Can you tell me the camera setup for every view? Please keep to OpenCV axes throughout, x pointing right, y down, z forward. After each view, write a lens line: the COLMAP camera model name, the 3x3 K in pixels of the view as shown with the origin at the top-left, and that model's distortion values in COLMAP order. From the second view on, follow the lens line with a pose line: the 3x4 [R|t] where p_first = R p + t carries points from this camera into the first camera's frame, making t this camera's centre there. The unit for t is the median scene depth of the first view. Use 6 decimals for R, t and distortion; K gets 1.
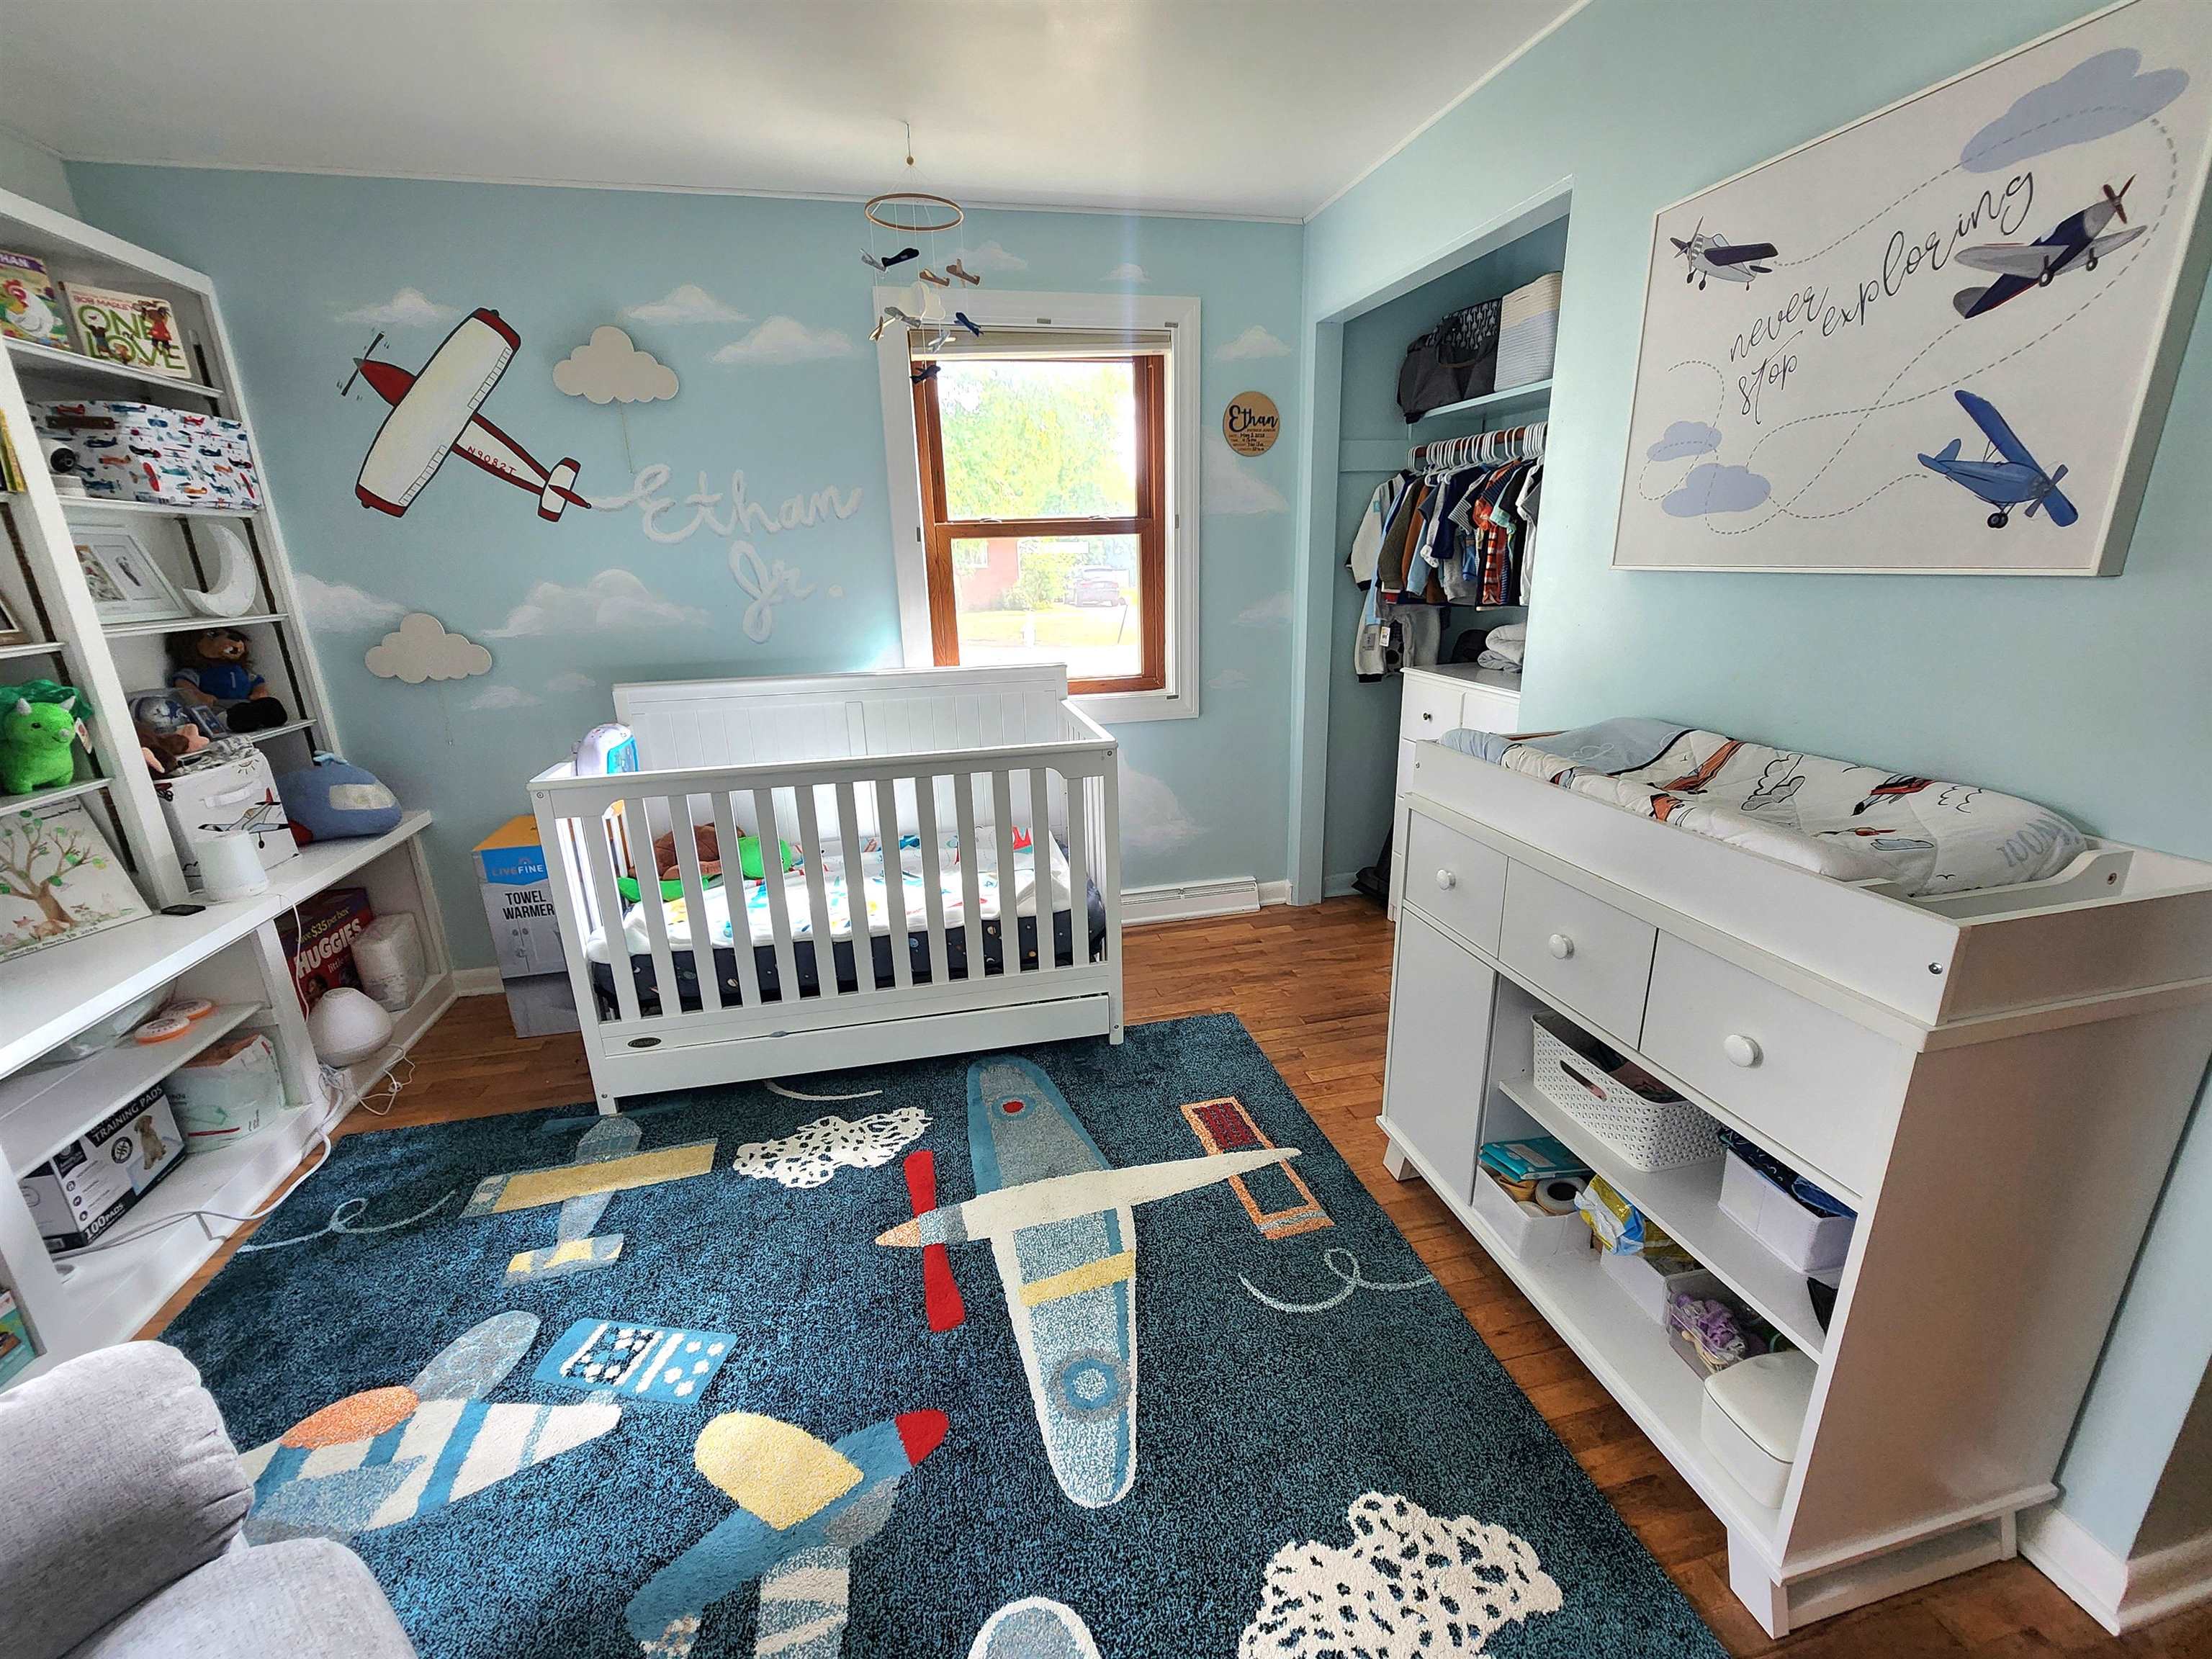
lens RADIAL K [[906.0, 0, 1108.7], [0, 906.0, 824.8], [0, 0, 1]] dist [-0.002184, 0.000827]
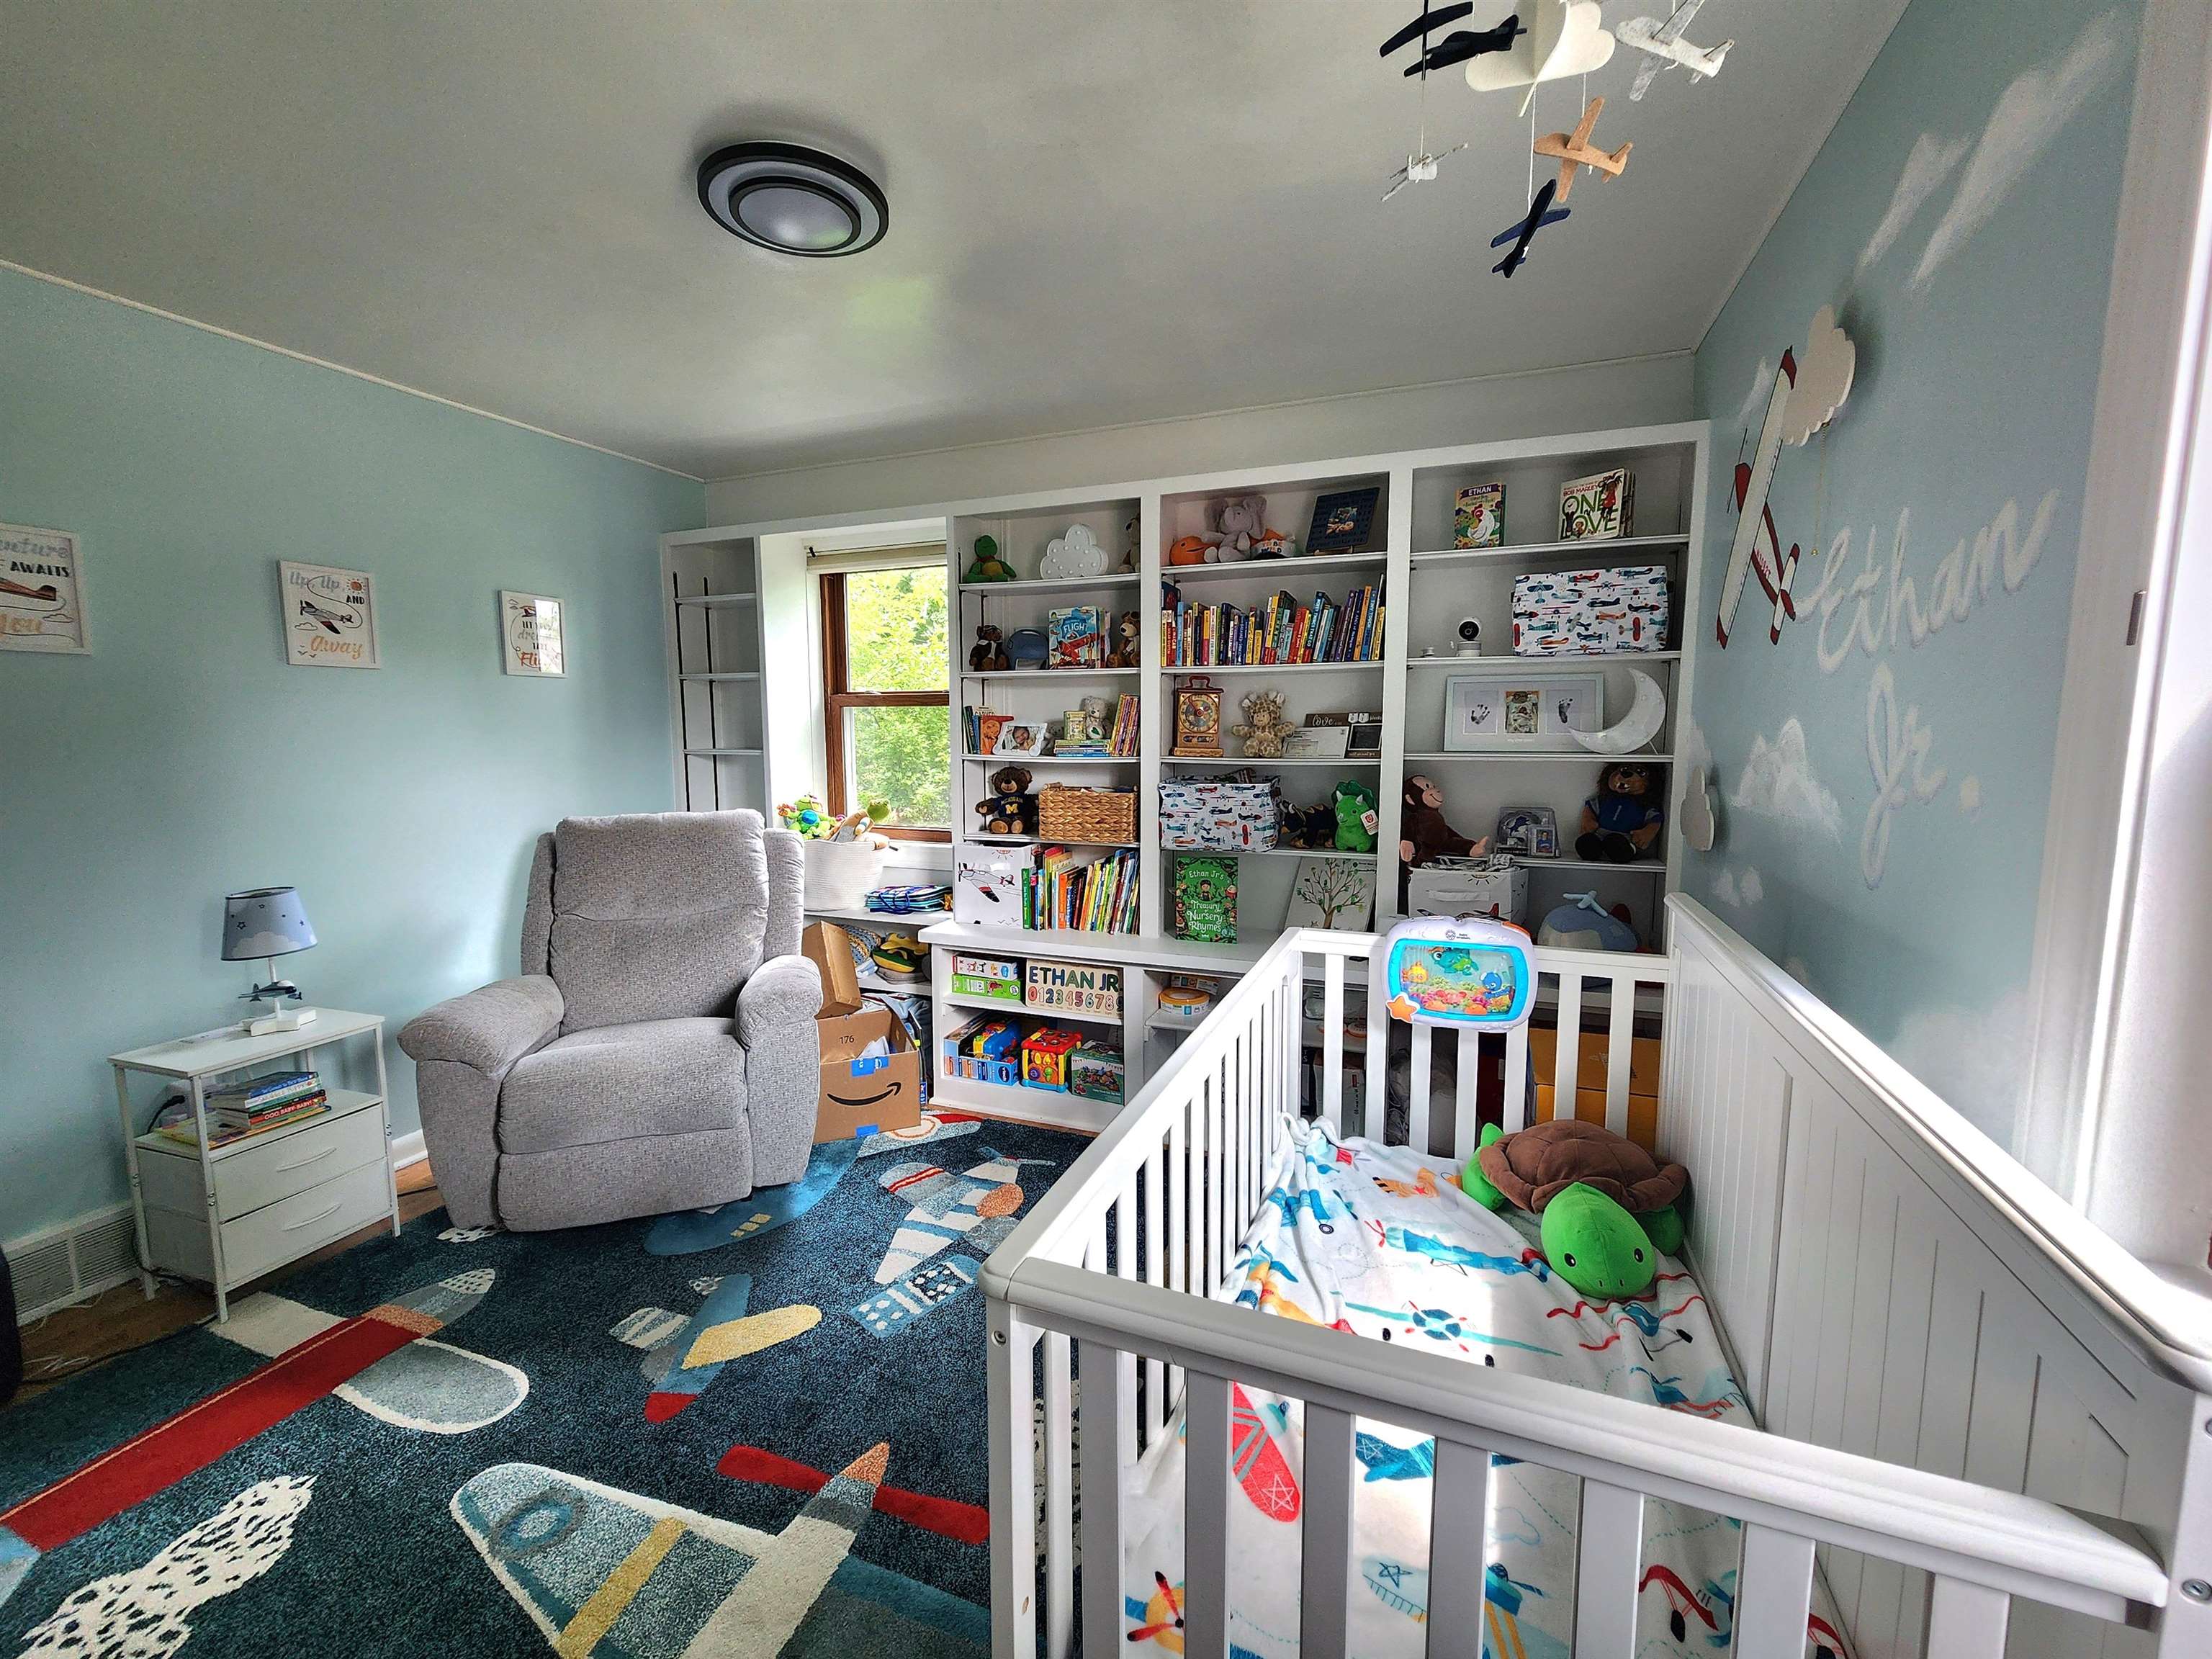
lens RADIAL K [[906.0, 0, 1108.8], [0, 906.0, 828.8], [0, 0, 1]] dist [-0.002184, 0.000827]
pose [[-0.564509, 0.121101, -0.816495, 0.276212], [-0.220807, 0.930974, 0.290742, -0.414920], [0.795345, 0.344414, -0.498804, 1.389741]]
